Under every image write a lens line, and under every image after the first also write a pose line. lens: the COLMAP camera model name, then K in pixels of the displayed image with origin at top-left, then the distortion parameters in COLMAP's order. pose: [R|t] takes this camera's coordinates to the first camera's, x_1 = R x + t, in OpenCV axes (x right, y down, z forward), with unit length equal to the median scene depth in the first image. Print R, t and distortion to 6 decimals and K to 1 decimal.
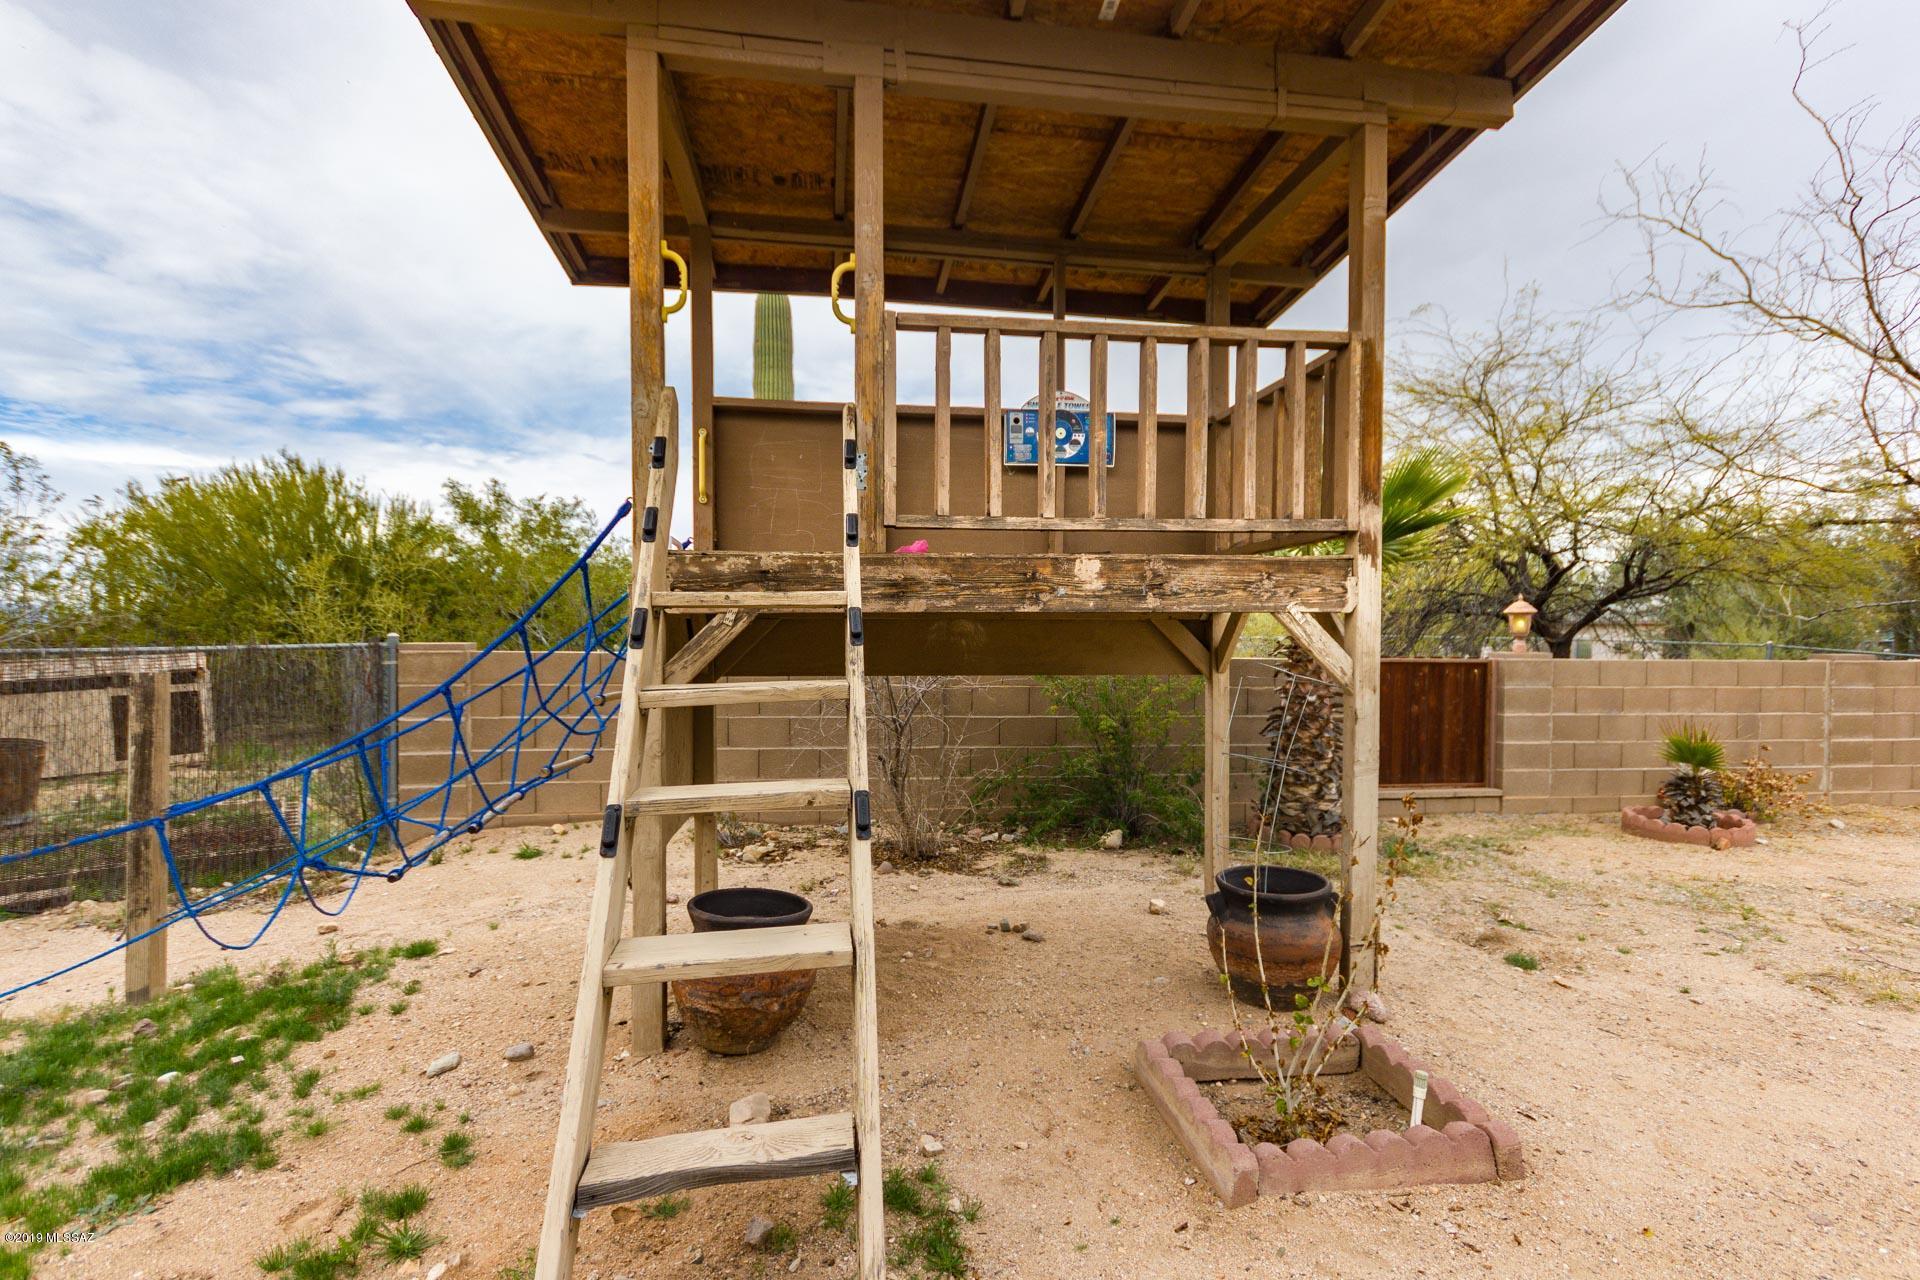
lens RADIAL K [[875.7, 0, 966.8], [0, 875.7, 646.2], [0, 0, 1]] dist [-0.000013, -0.000226]
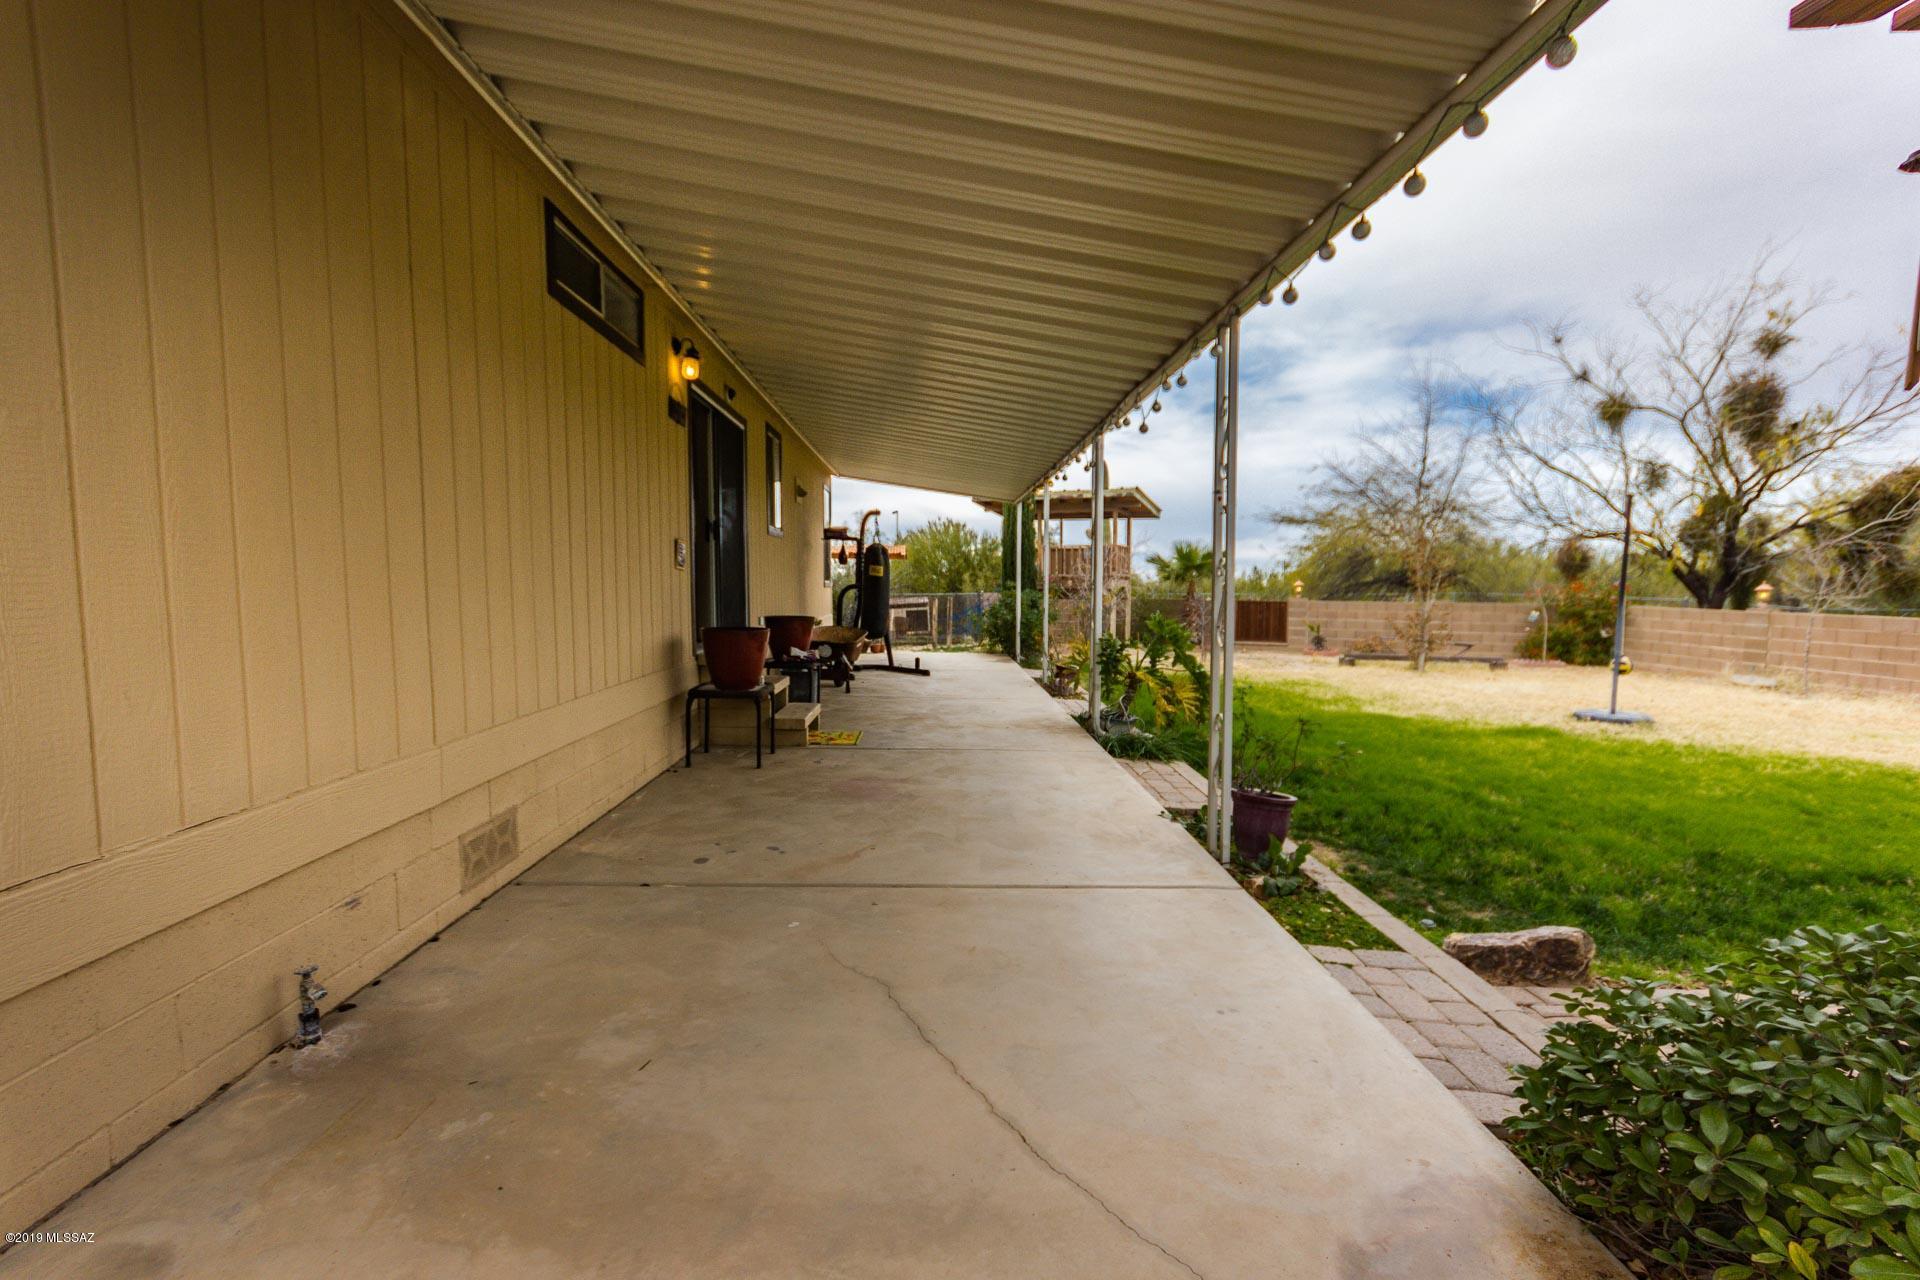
lens RADIAL K [[875.7, 0, 966.8], [0, 875.7, 646.2], [0, 0, 1]] dist [-0.000013, -0.000226]
pose [[0.825028, 0.041612, -0.563558, 1.223415], [-0.017019, 0.998662, 0.048825, 0.038122], [0.564835, -0.030691, 0.824633, -1.842544]]
